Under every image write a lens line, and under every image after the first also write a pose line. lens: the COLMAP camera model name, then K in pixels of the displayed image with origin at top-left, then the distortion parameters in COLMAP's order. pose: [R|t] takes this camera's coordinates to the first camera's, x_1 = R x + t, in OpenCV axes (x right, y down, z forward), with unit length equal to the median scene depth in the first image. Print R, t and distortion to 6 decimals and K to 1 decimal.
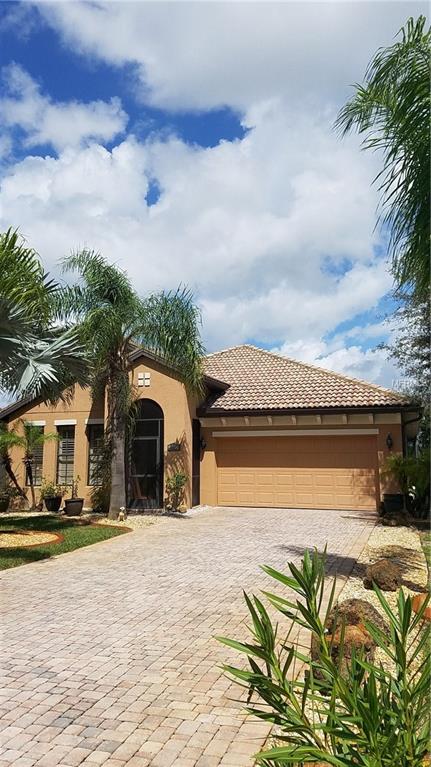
lens RADIAL K [[583.1, 0, 215.5], [0, 583.1, 383.5], [0, 0, 1]] dist [0.322290, -0.658562]
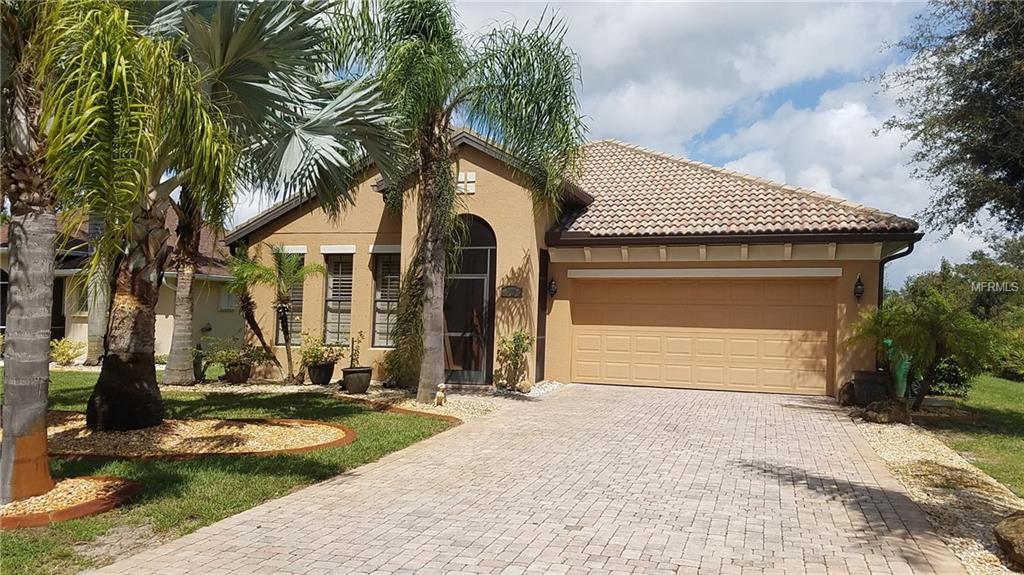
lens RADIAL K [[778.5, 0, 527.7], [0, 778.5, 273.4], [0, 0, 1]] dist [0.322290, -0.658562]
pose [[0.999586, 0.021147, 0.019512, -0.070113], [-0.022581, 0.996819, 0.076438, 0.023735], [-0.017833, -0.076847, 0.996883, 0.156817]]
